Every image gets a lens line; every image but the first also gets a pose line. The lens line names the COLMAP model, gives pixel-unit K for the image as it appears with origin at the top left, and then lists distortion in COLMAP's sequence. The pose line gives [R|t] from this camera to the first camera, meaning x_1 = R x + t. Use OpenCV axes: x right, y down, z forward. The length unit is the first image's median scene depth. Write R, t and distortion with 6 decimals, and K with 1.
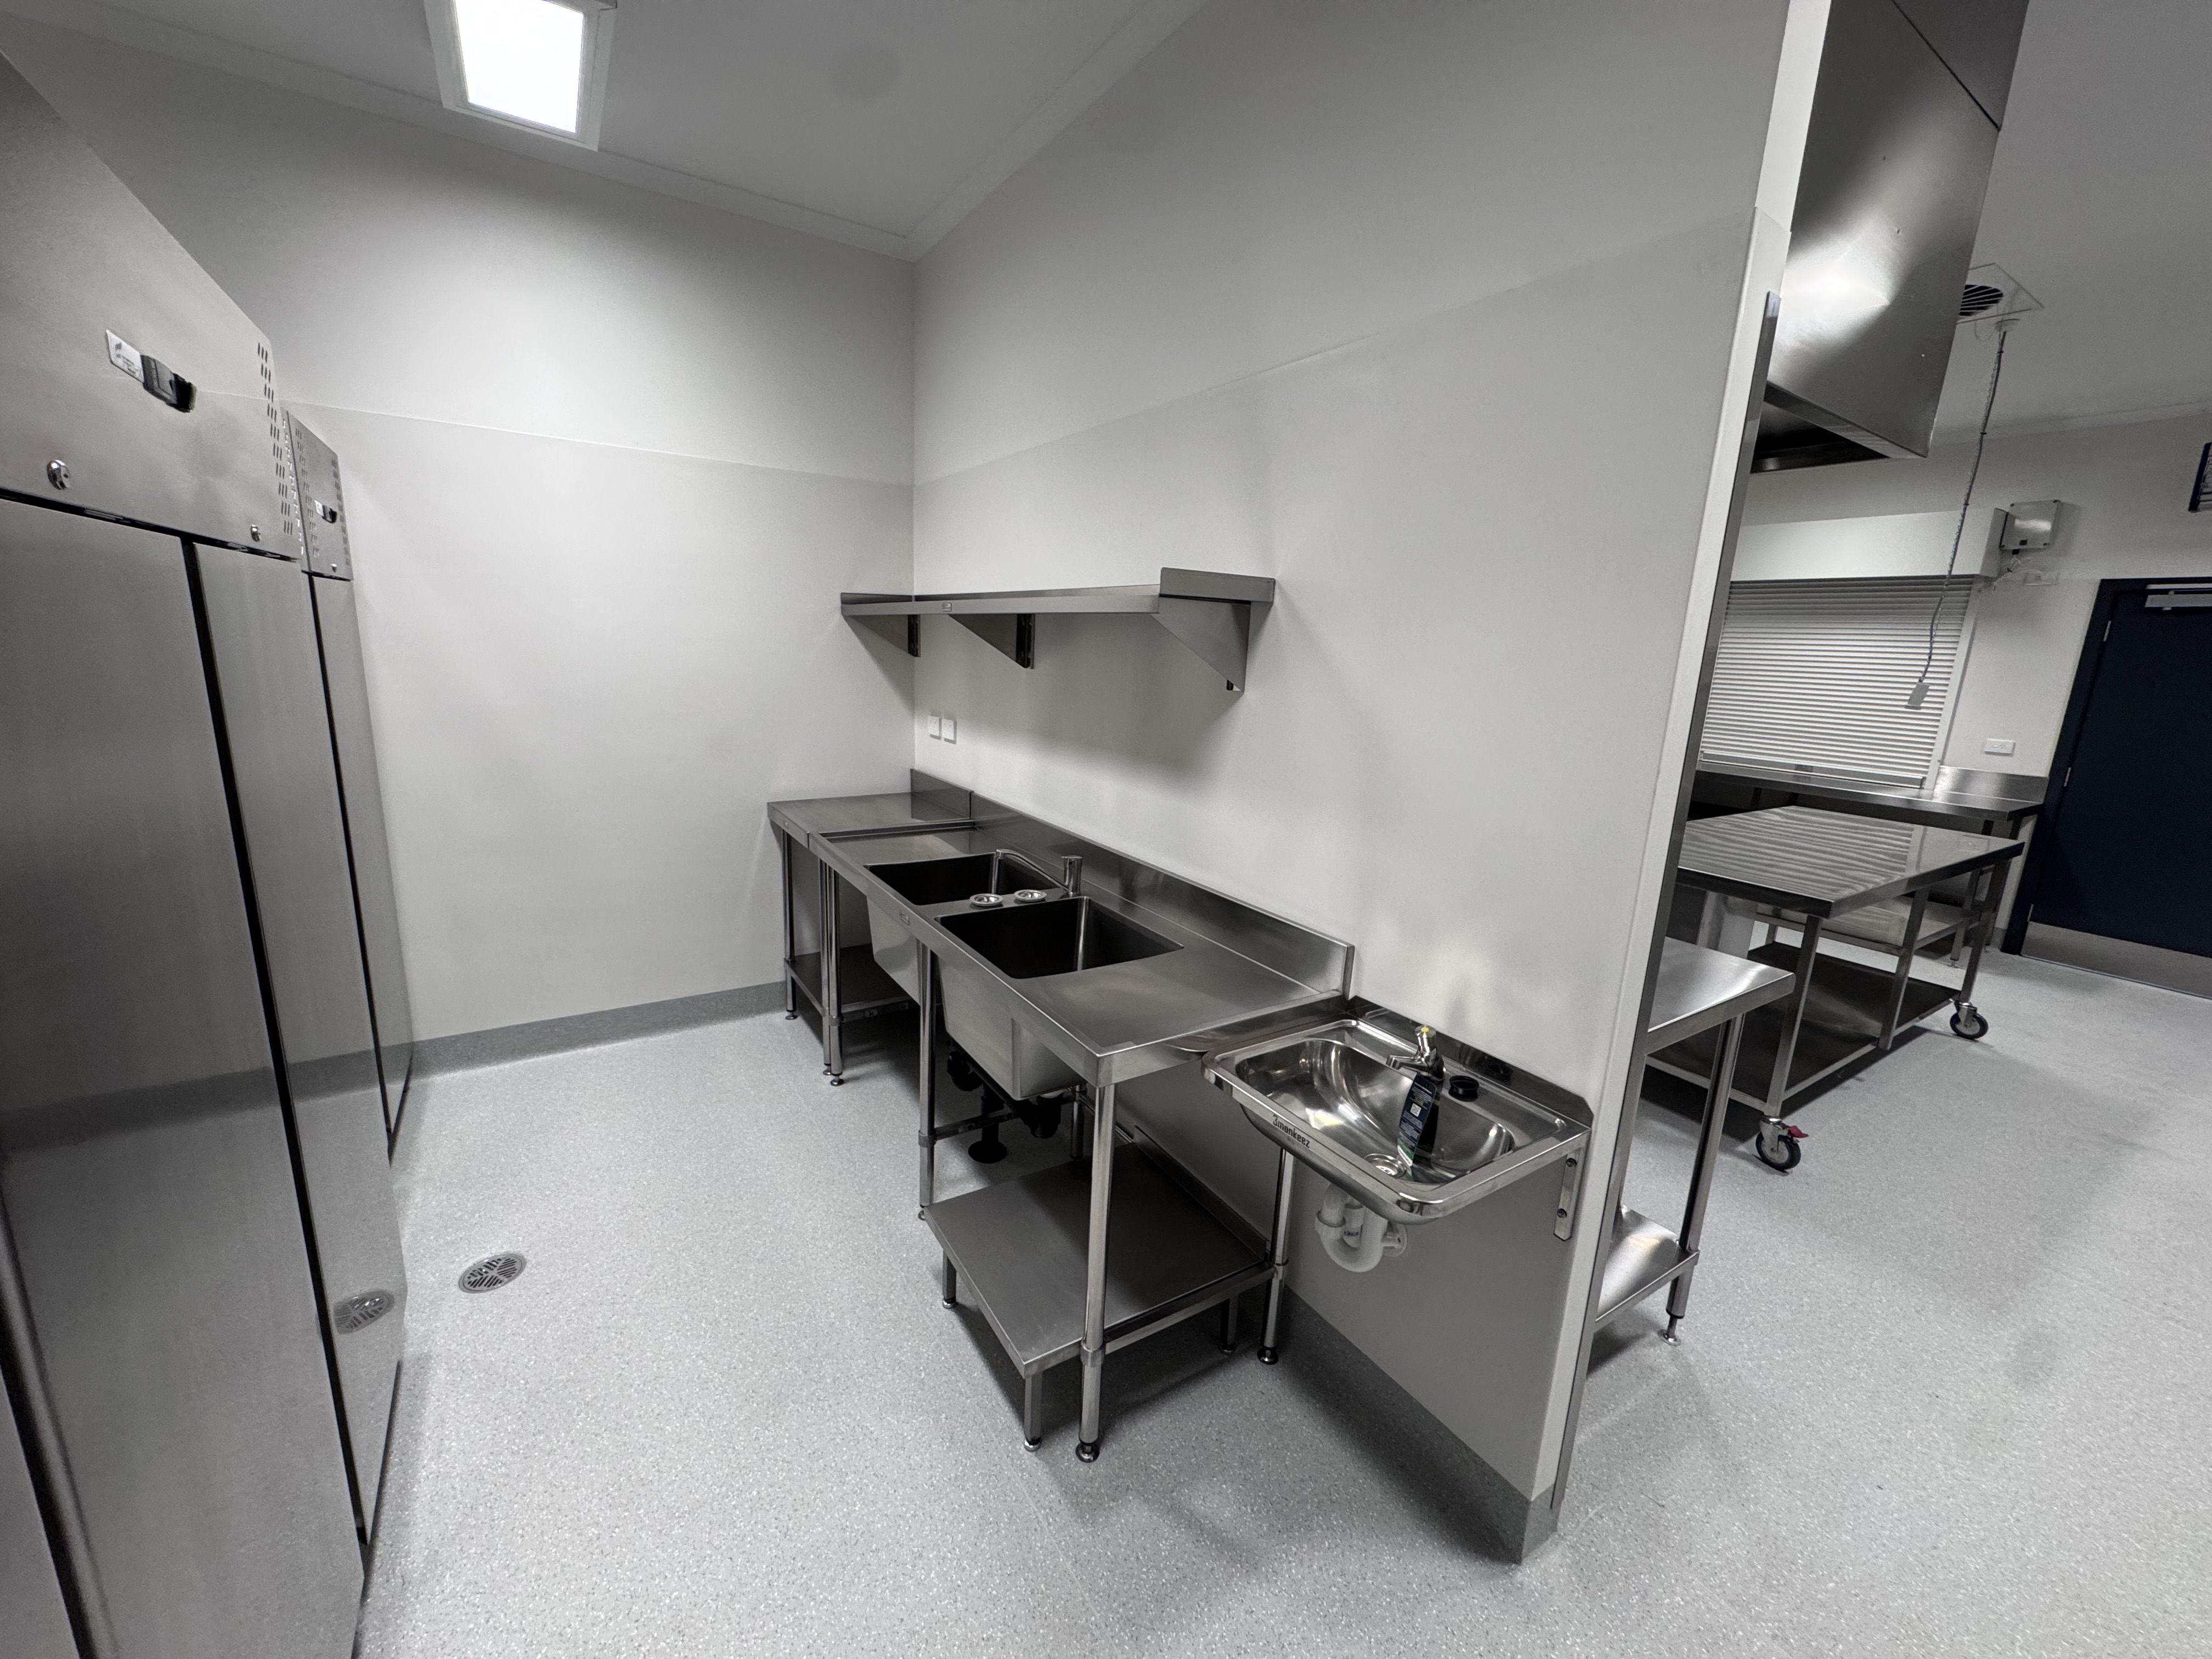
lens RADIAL K [[878.0, 0, 1106.0], [0, 878.0, 829.5], [0, 0, 1]] dist [-0.002508, -0.000314]
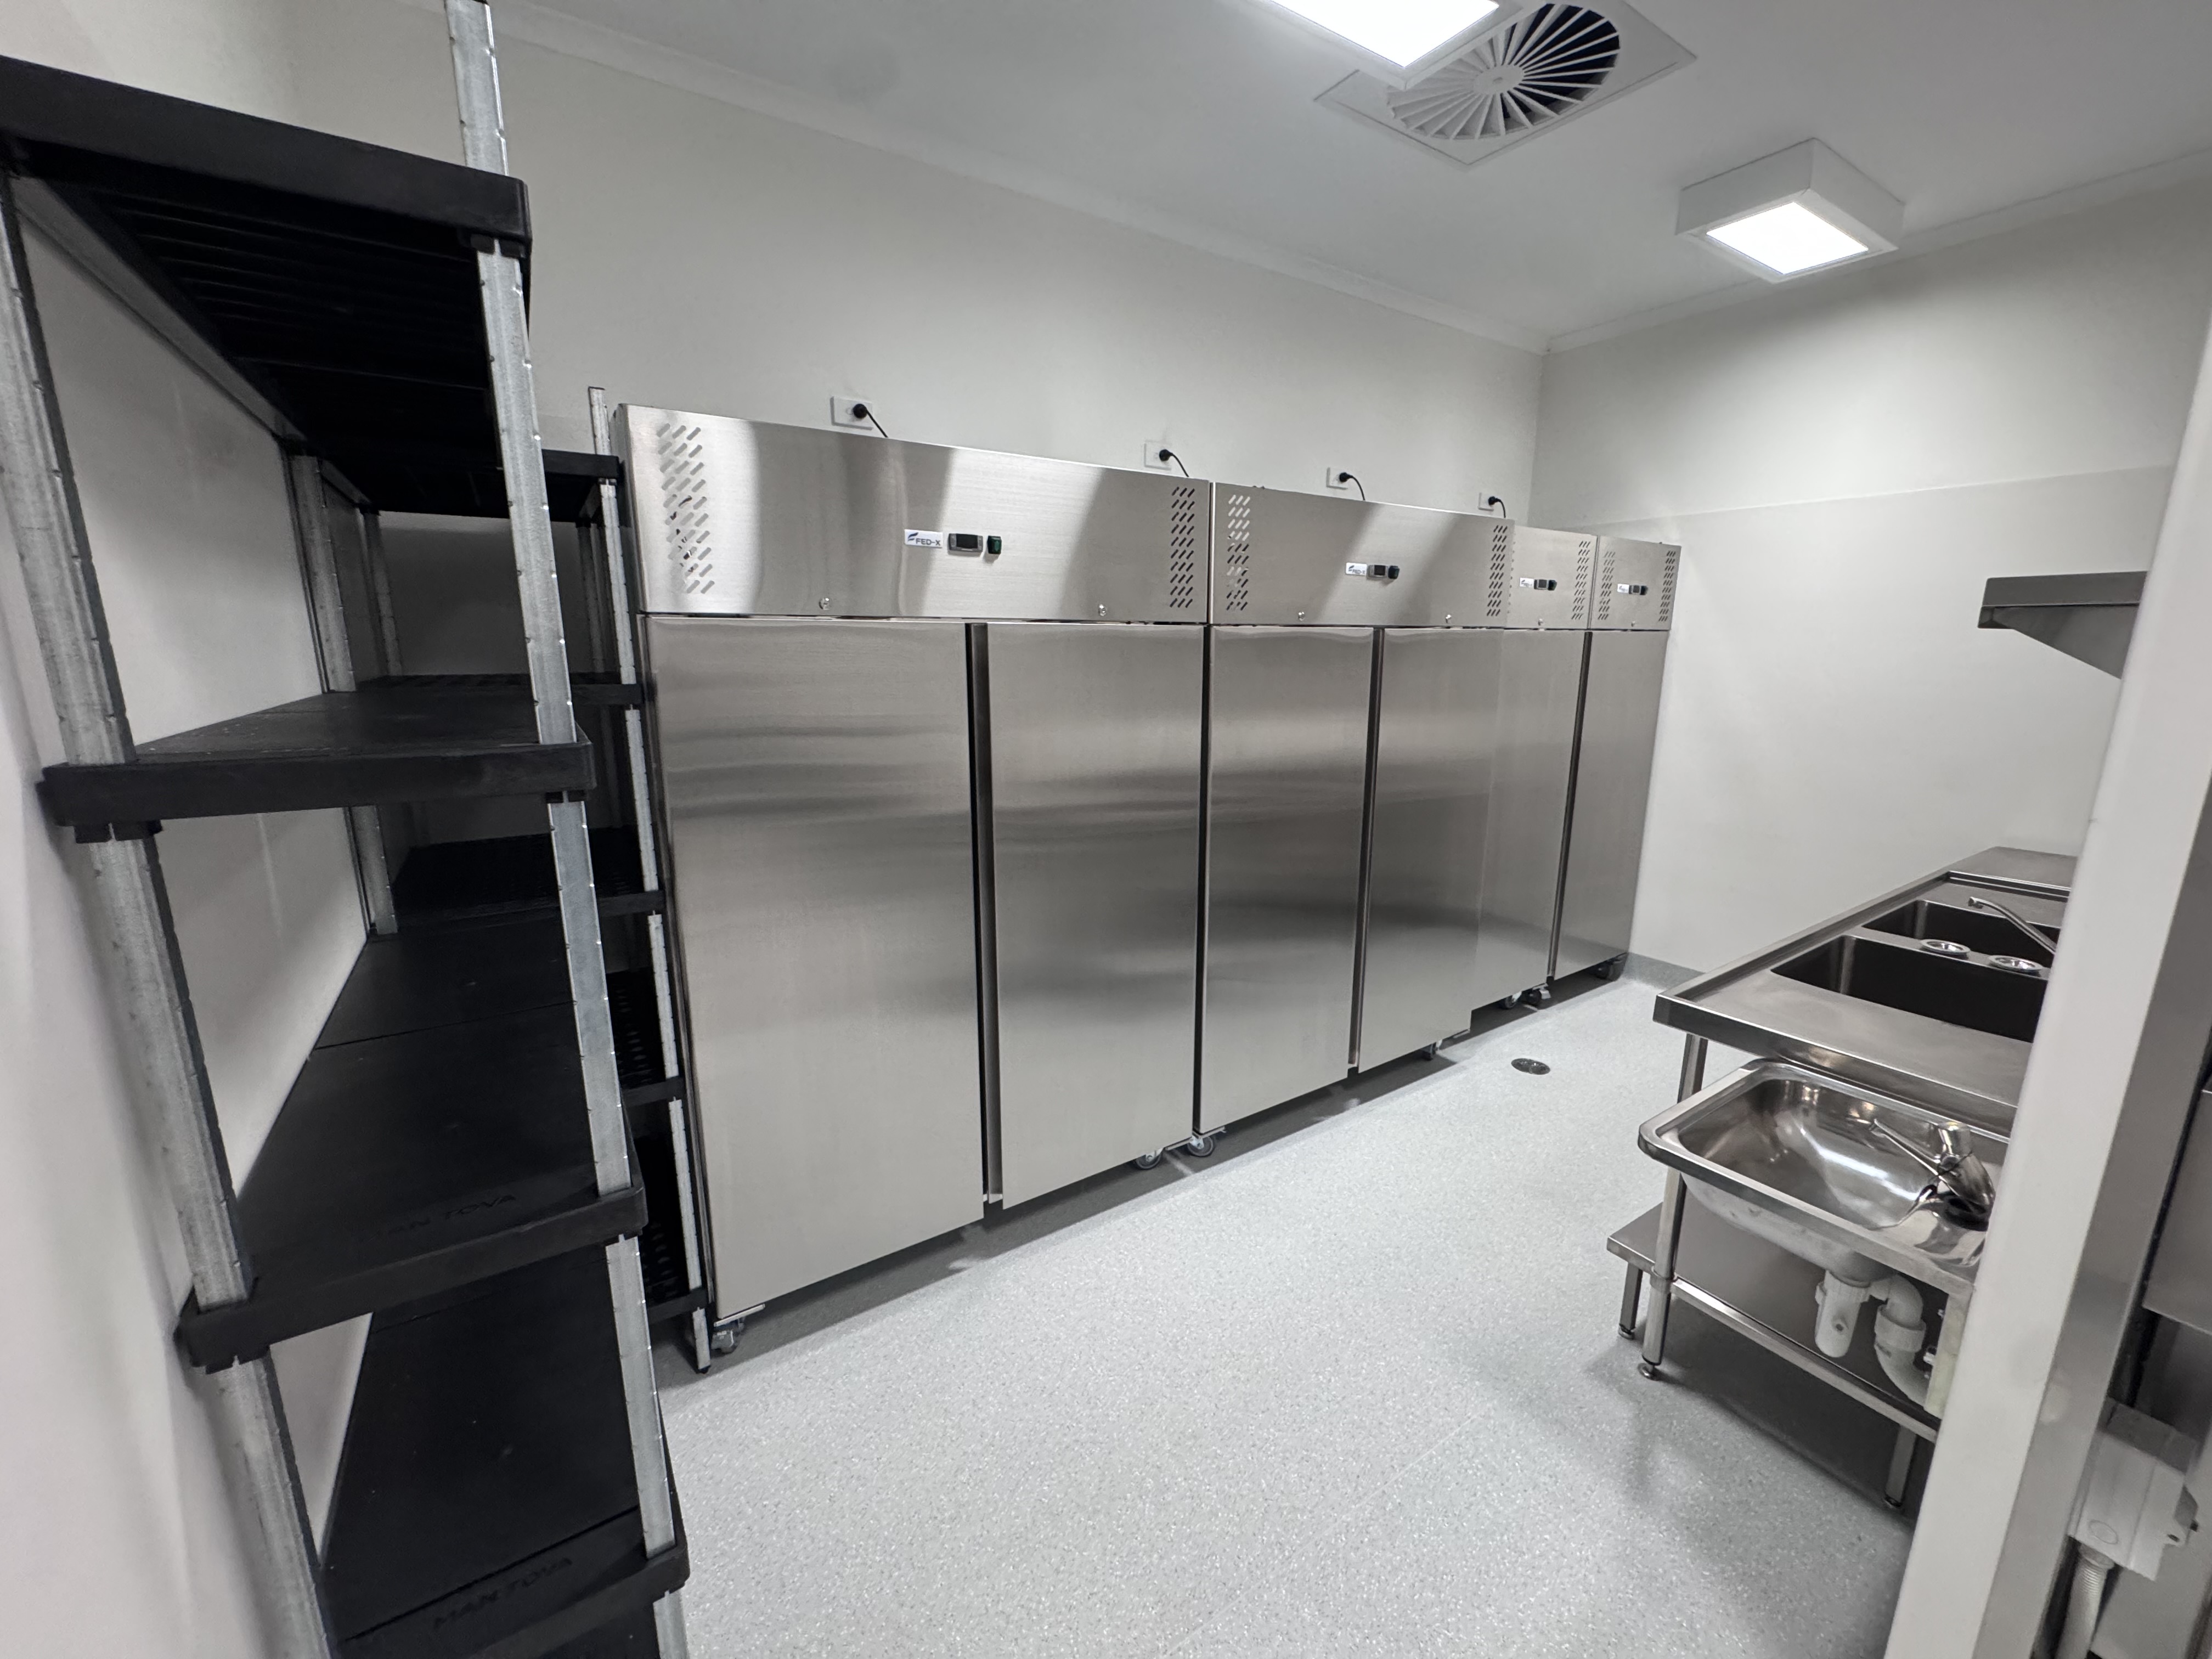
lens RADIAL K [[883.1, 0, 1106.0], [0, 883.1, 829.5], [0, 0, 1]] dist [-0.000401, -0.000120]
pose [[0.003649, 0.166949, -0.985959, 0.787297], [-0.208788, 0.964362, 0.162519, -0.005071], [0.977954, 0.205264, 0.038376, 0.098176]]
